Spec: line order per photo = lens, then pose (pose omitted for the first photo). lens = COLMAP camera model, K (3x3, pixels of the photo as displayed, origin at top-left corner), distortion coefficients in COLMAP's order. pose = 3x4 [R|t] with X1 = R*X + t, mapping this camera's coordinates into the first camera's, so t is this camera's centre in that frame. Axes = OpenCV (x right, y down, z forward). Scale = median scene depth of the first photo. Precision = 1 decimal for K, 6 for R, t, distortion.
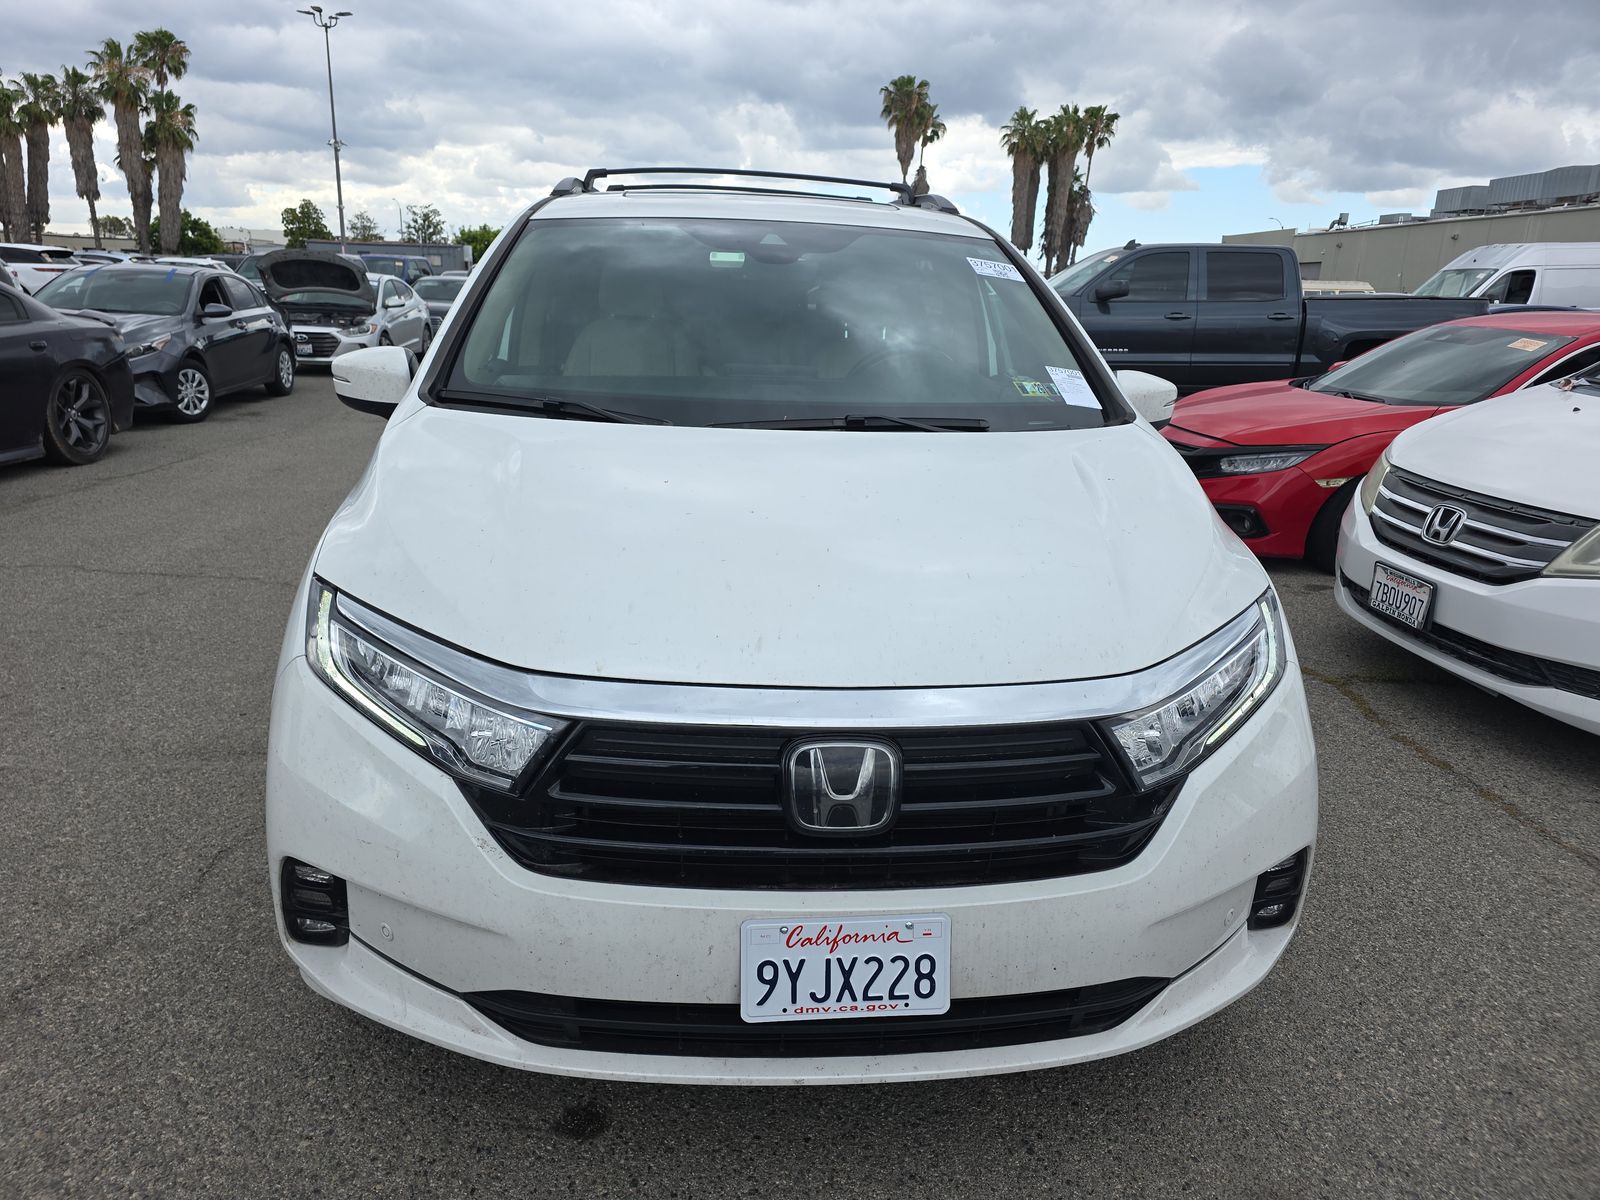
lens RADIAL K [[1176.7, 0, 802.0], [0, 1176.7, 598.3], [0, 0, 1]] dist [0.029420, -0.017681]
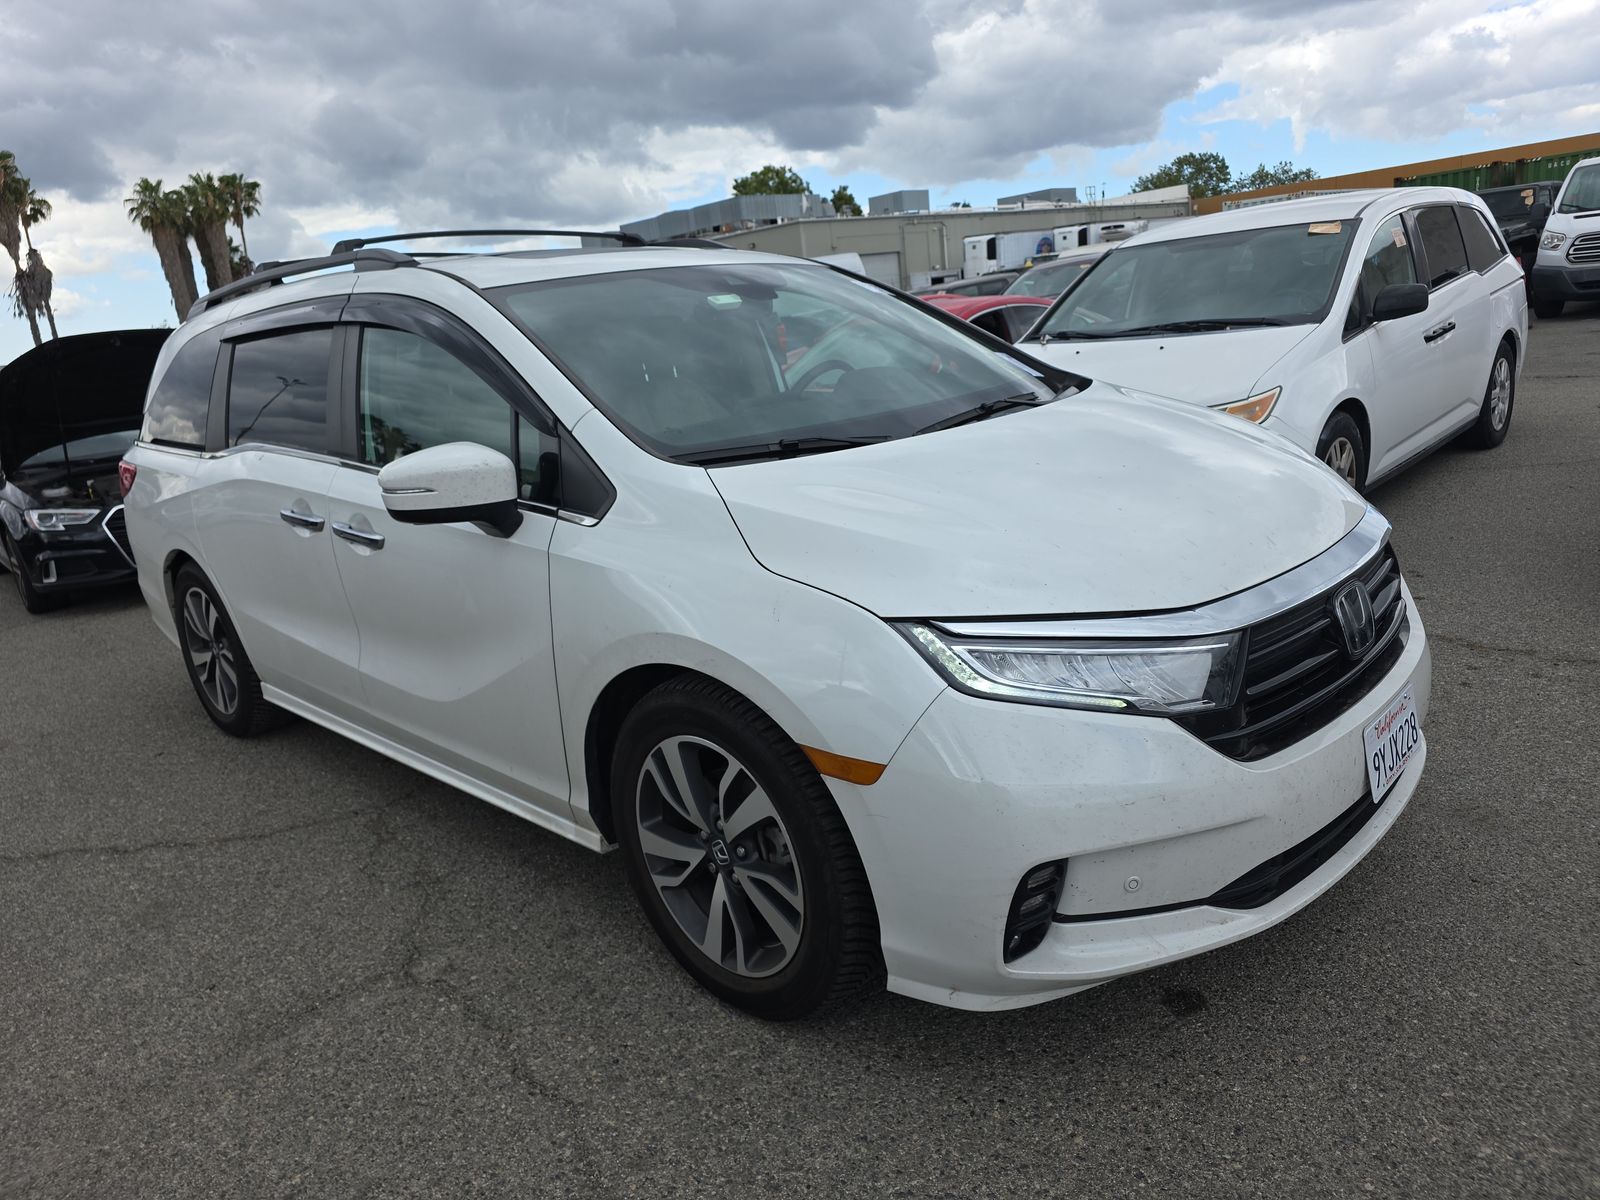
lens RADIAL K [[1176.7, 0, 802.0], [0, 1176.7, 598.3], [0, 0, 1]] dist [0.029420, -0.017681]
pose [[0.730928, -0.262838, 0.629810, -0.105687], [0.293196, 0.954292, 0.057985, -0.011067], [-0.616263, 0.142275, 0.774582, 0.025704]]
